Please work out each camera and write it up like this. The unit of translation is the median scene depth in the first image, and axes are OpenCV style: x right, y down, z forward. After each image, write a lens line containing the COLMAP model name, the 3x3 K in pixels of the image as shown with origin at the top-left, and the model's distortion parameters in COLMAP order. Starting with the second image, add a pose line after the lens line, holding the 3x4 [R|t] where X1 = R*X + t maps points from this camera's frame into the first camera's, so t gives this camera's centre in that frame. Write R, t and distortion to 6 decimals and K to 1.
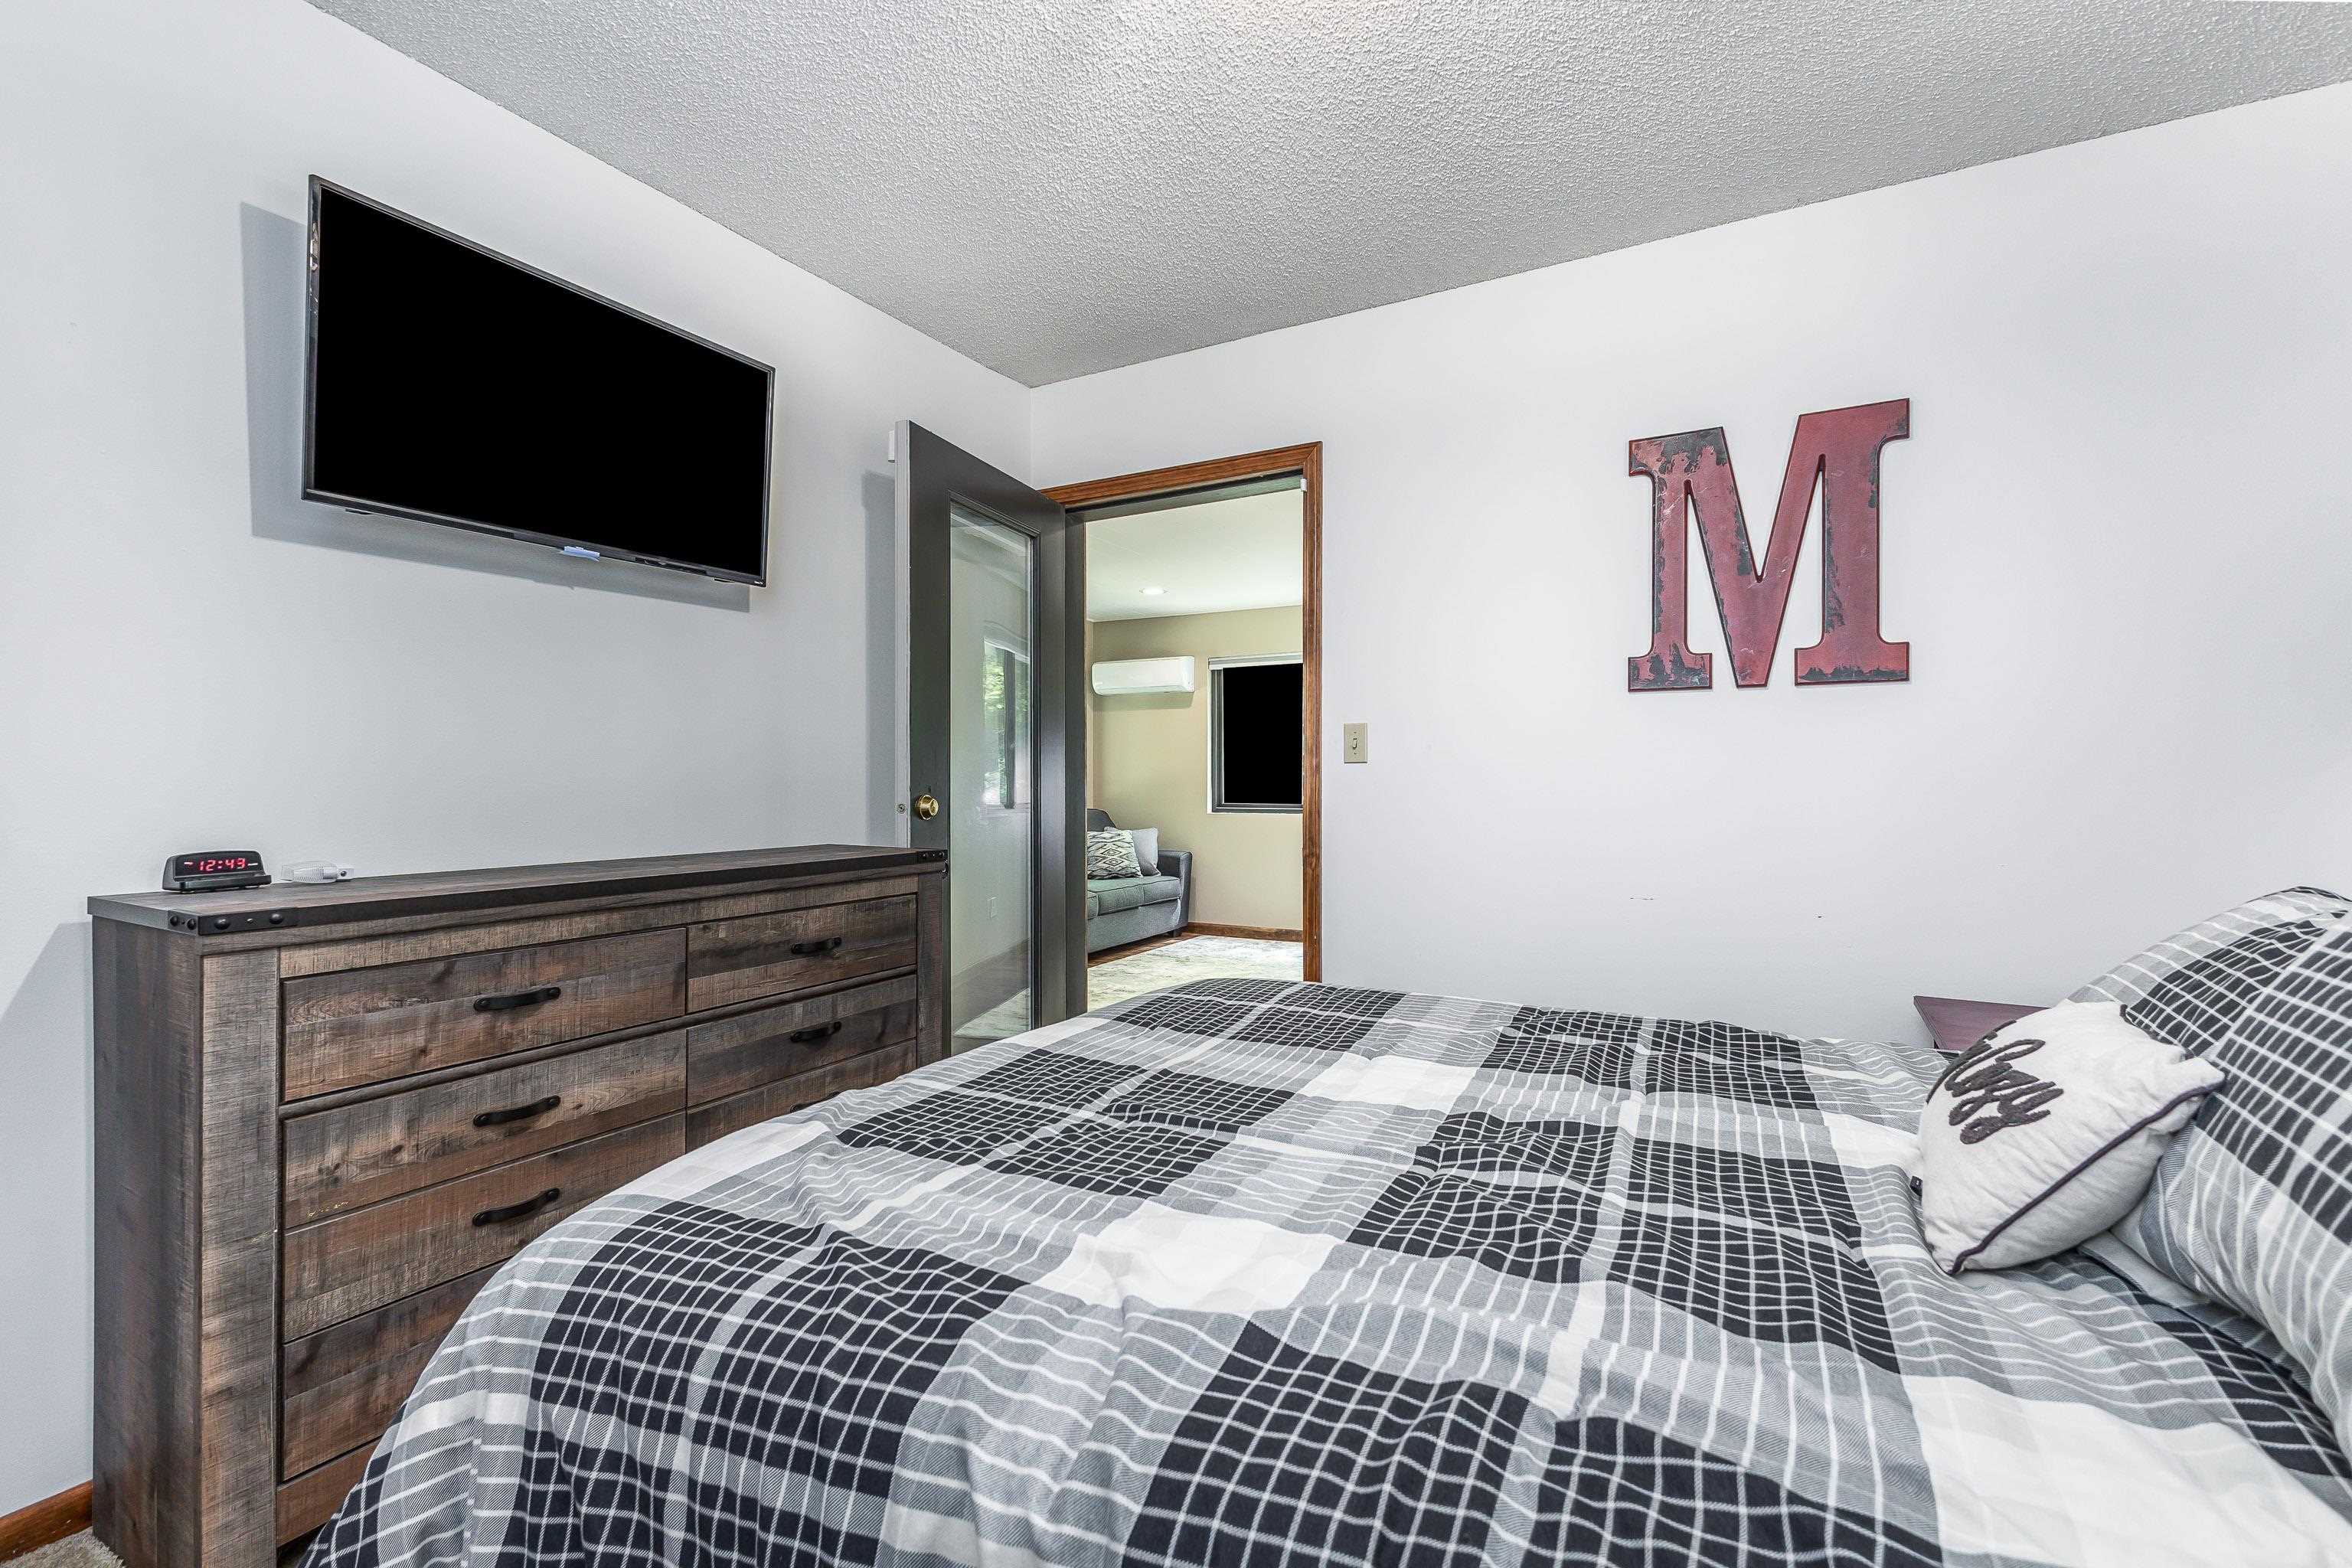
lens RADIAL K [[1040.4, 0, 1170.9], [0, 1040.4, 774.9], [0, 0, 1]] dist [0.011181, -0.001498]
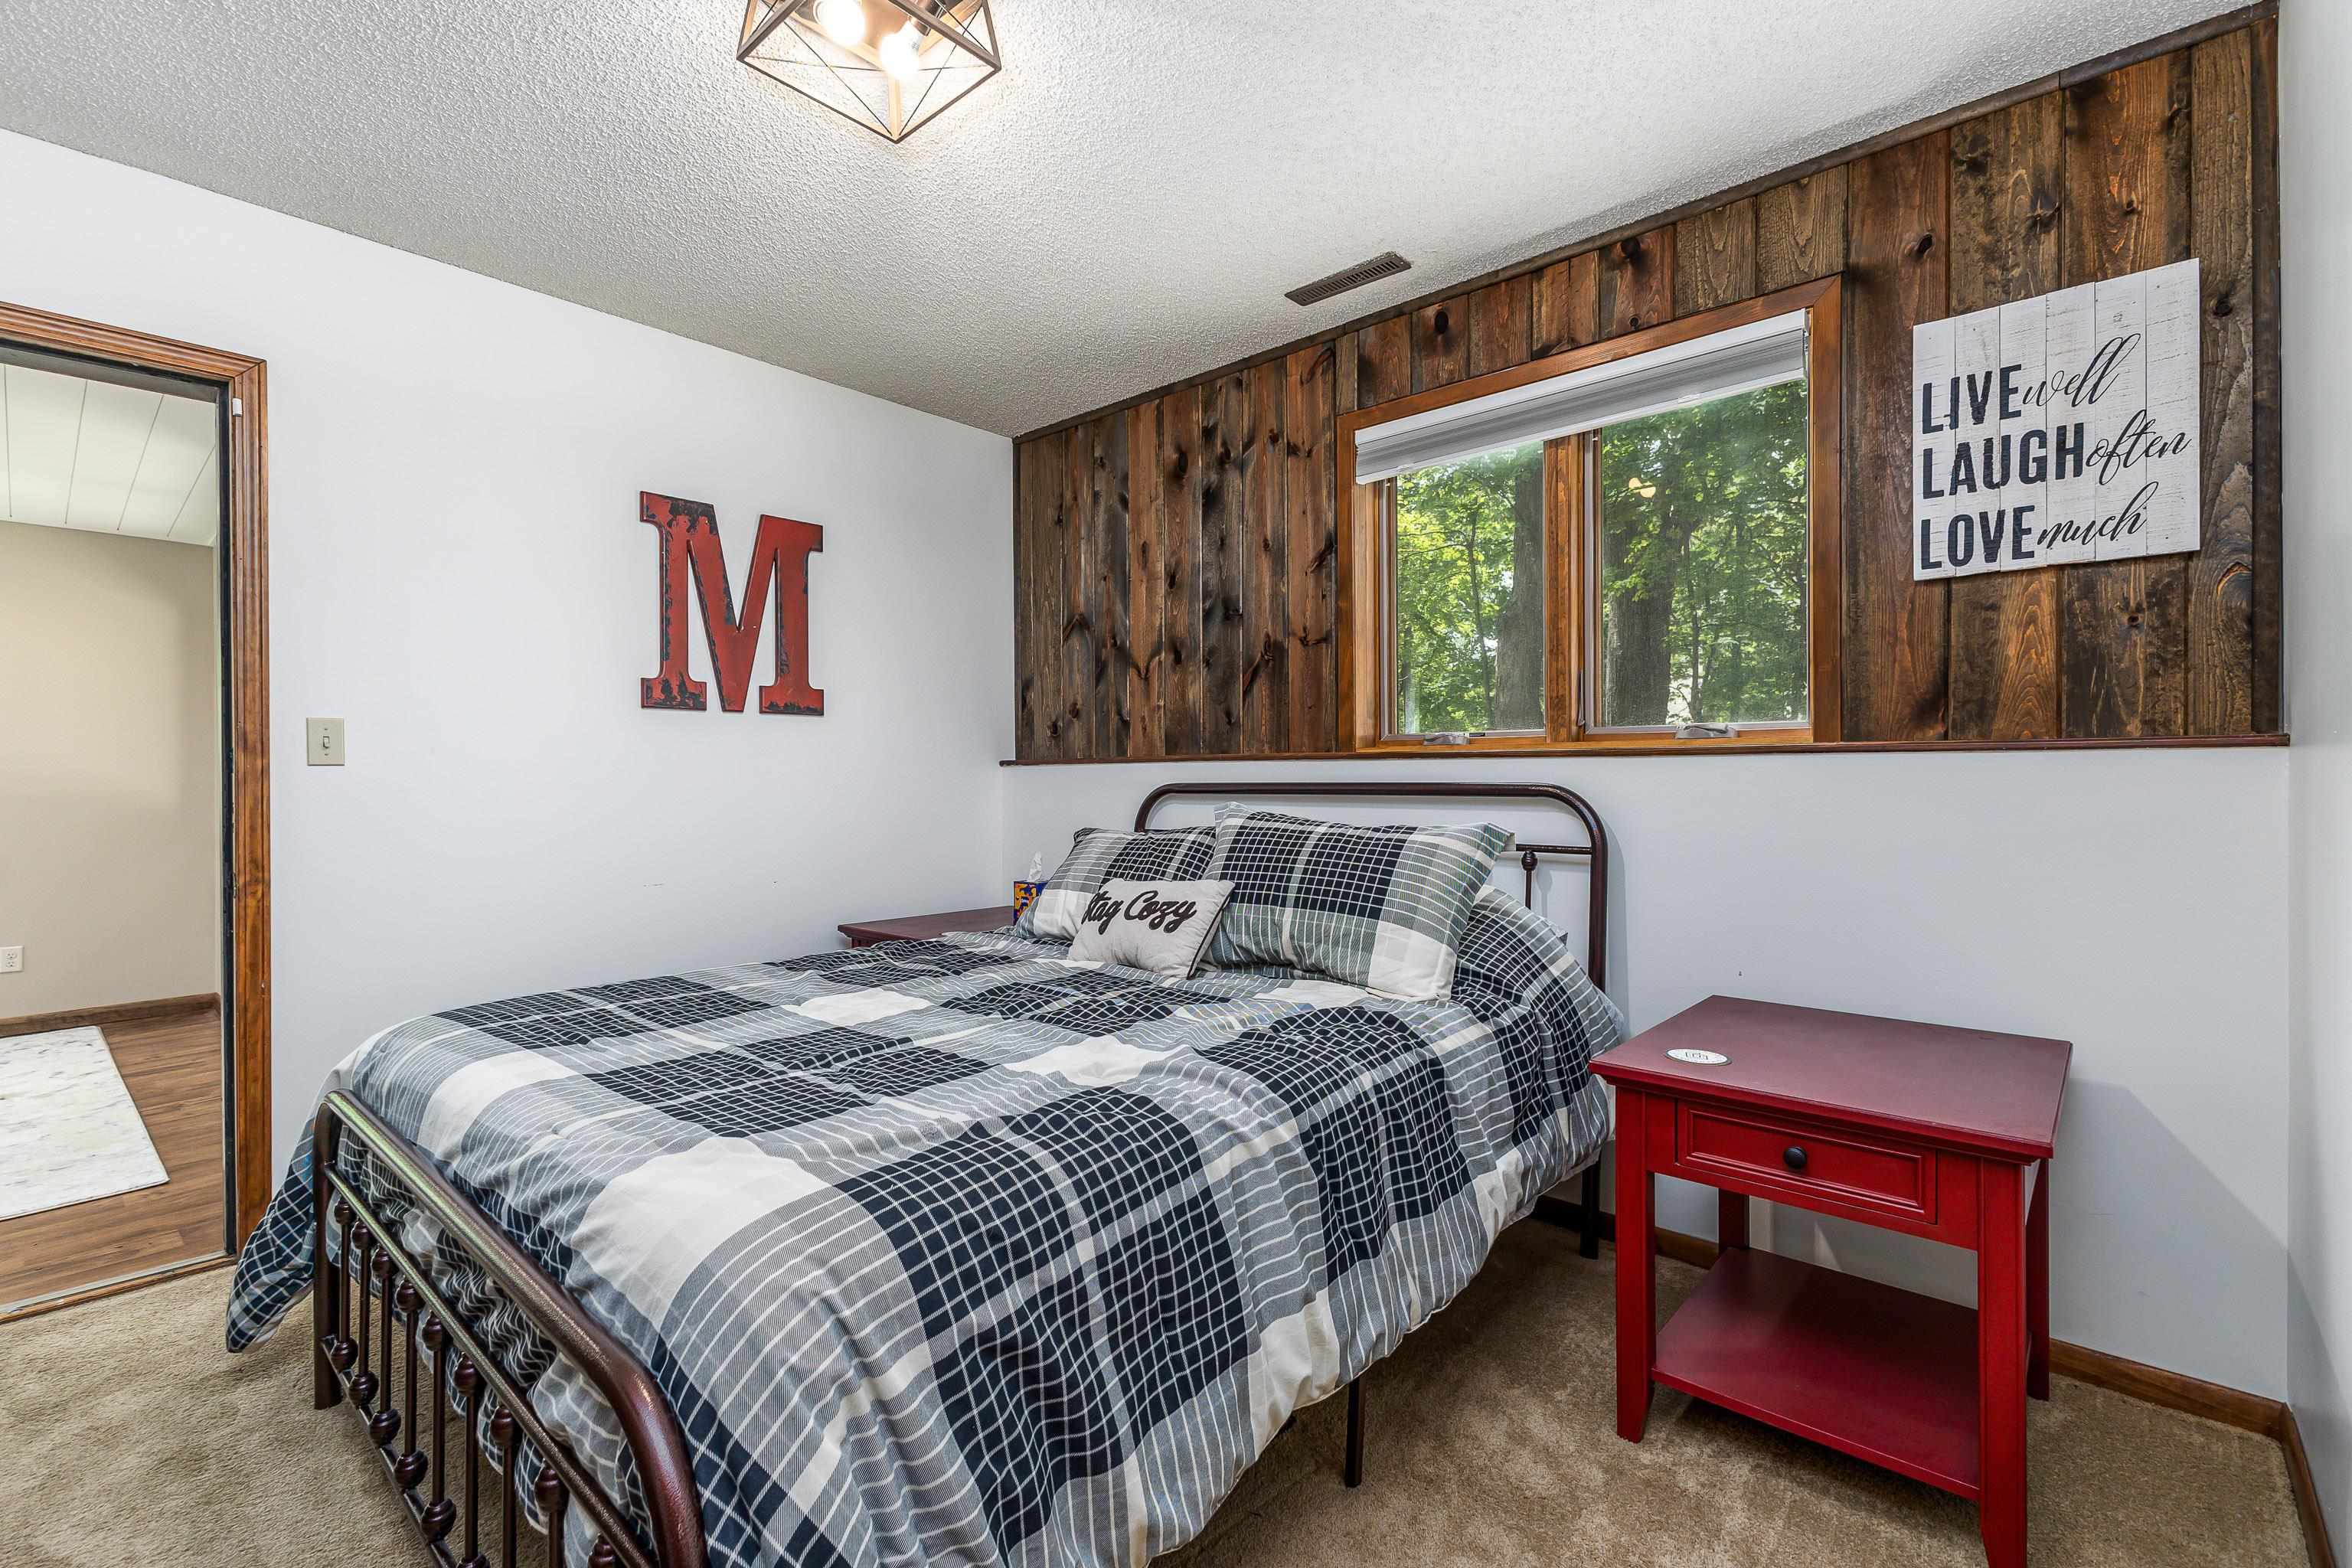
lens RADIAL K [[1040.4, 0, 1173.2], [0, 1040.4, 781.6], [0, 0, 1]] dist [0.011181, -0.001498]
pose [[0.213851, -0.003158, 0.976861, -1.045111], [0.002032, 0.999994, 0.002788, 0.000694], [-0.976864, 0.001388, 0.213856, 0.326791]]
